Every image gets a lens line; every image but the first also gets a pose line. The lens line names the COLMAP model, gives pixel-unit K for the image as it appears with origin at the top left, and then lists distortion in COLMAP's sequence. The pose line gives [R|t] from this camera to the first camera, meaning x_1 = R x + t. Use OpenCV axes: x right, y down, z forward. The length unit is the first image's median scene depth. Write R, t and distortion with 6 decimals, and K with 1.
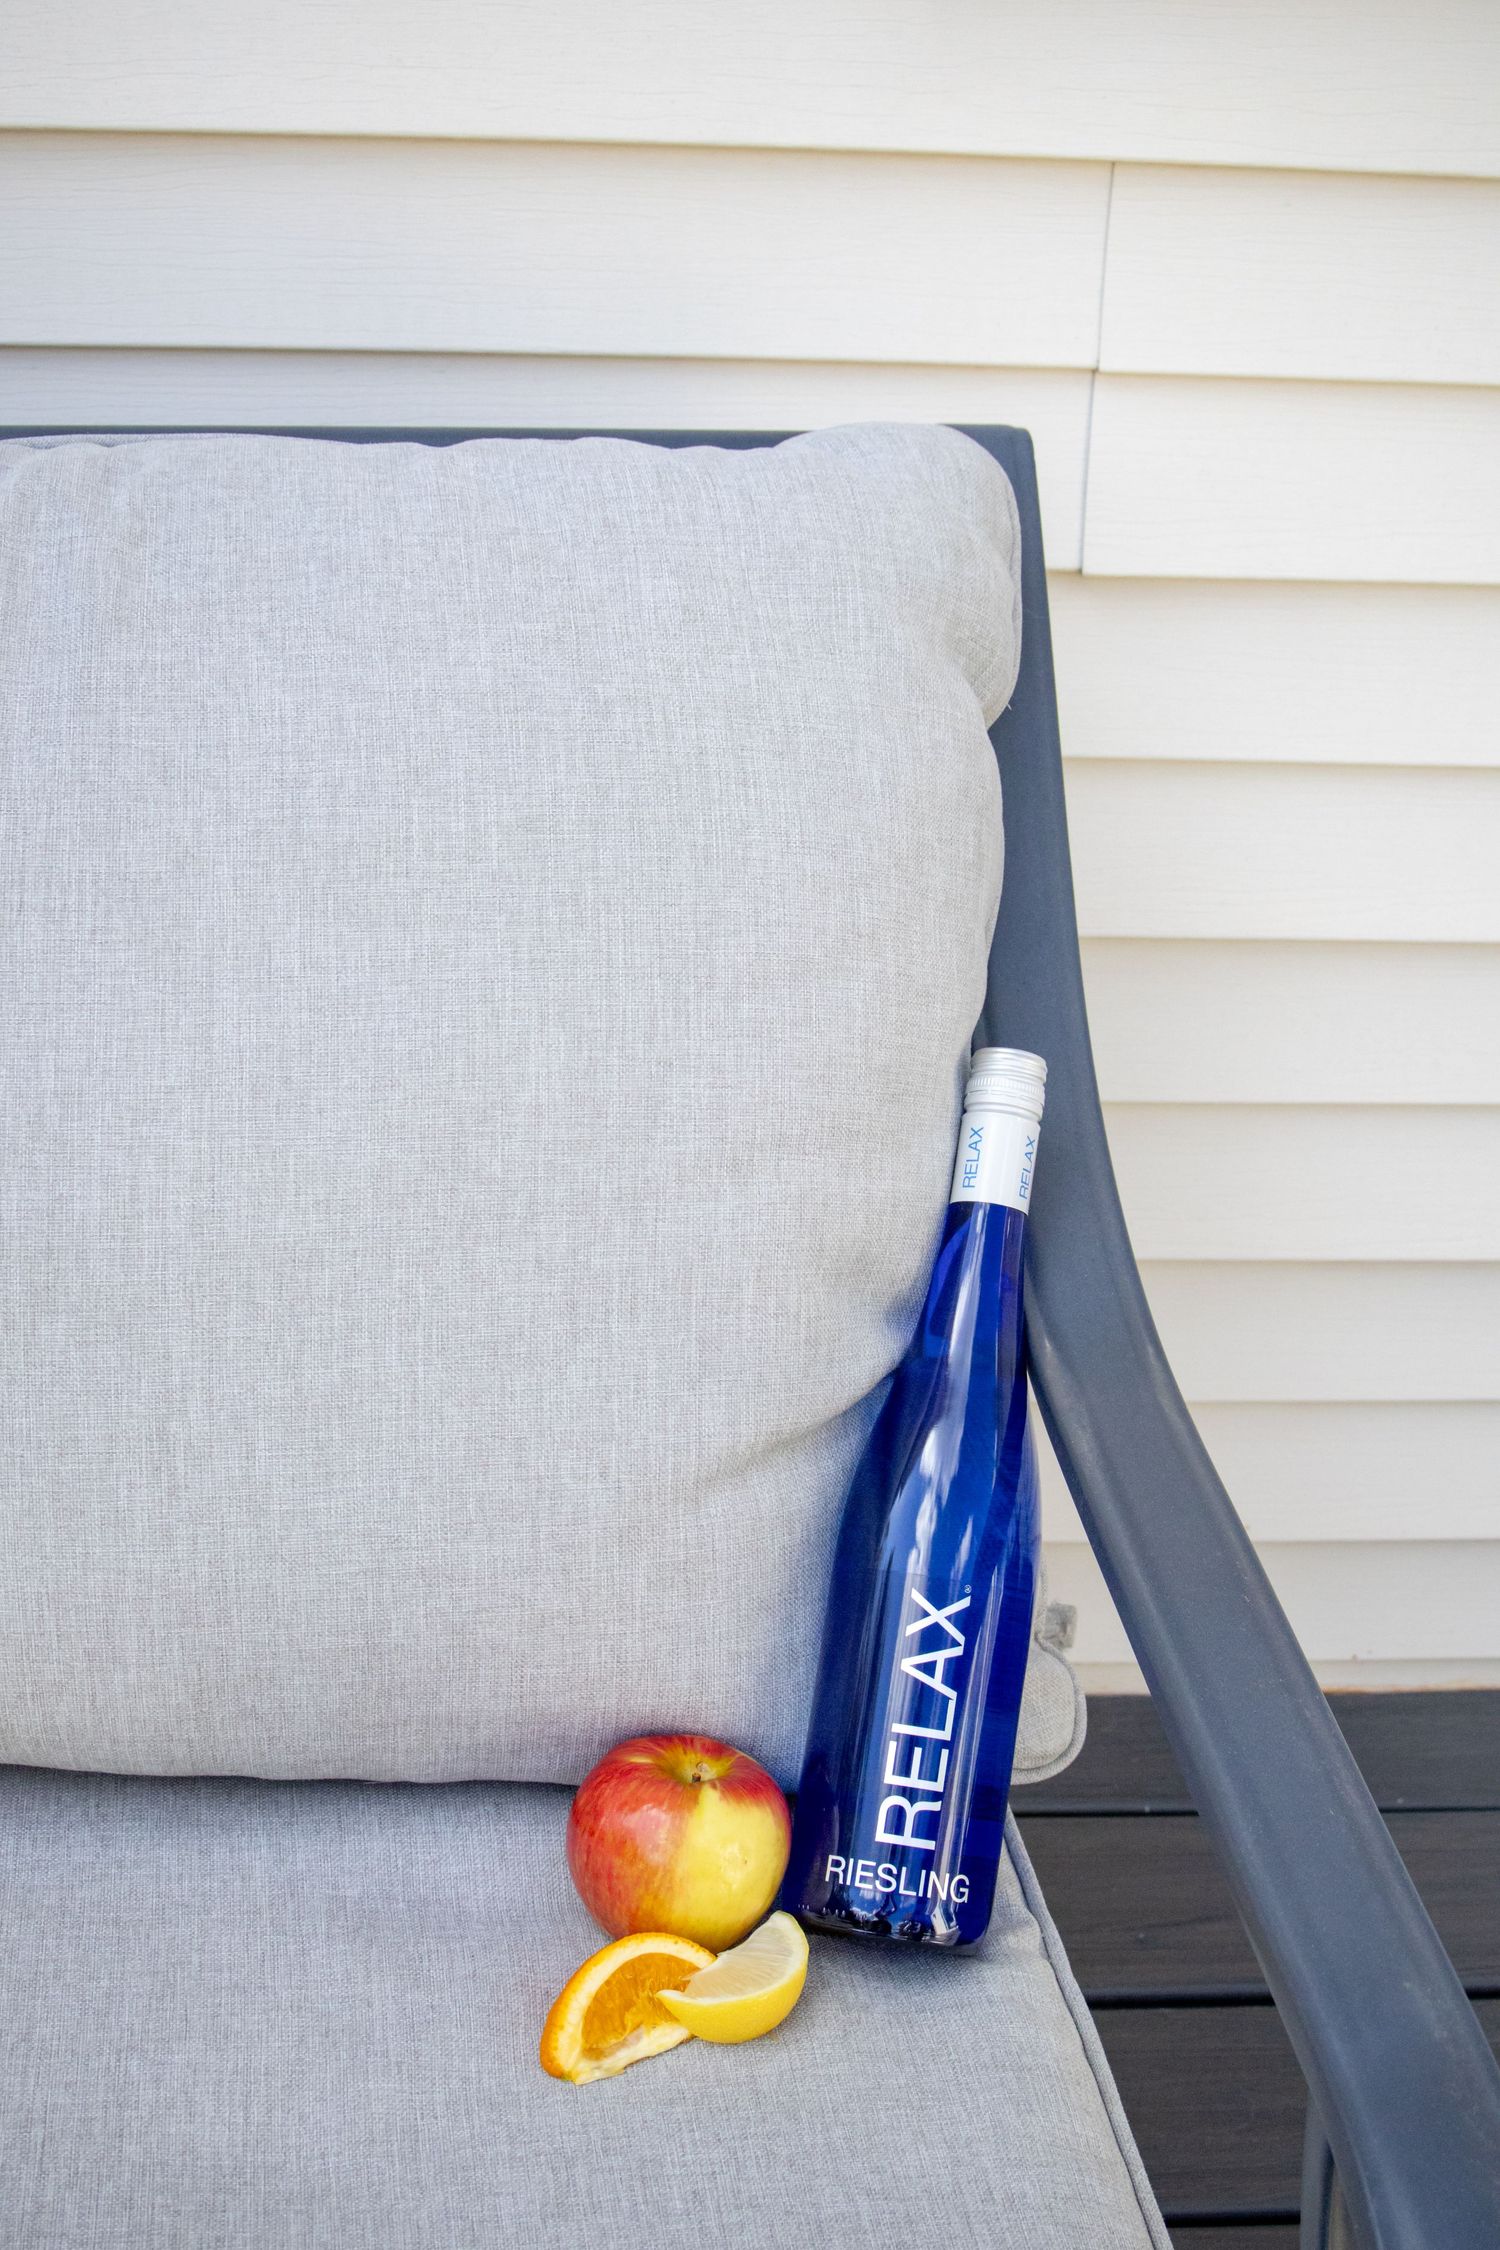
lens RADIAL K [[2899.1, 0, 723.9], [0, 2899.1, 1034.5], [0, 0, 1]] dist [-0.148317, 0.000000]
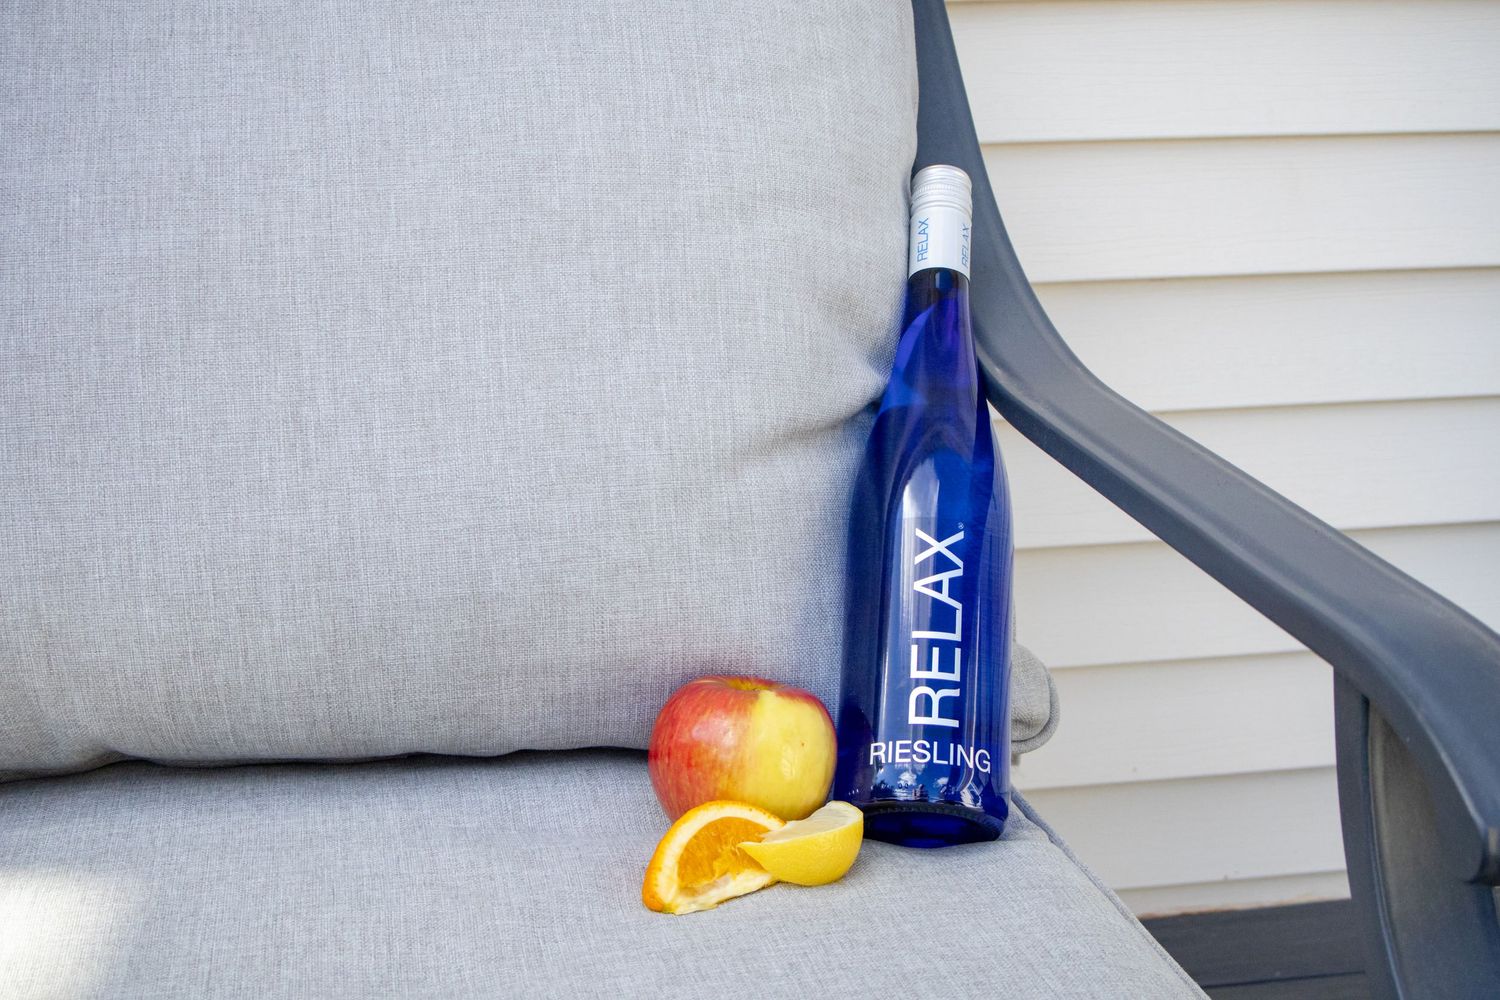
lens RADIAL K [[1951.8, 0, 728.2], [0, 1951.8, 574.7], [0, 0, 1]] dist [-0.132150, 0.000000]
pose [[0.996237, -0.077533, 0.038722, -0.048458], [0.082928, 0.982623, -0.166055, 0.348538], [-0.025175, 0.168642, 0.985356, 0.191611]]
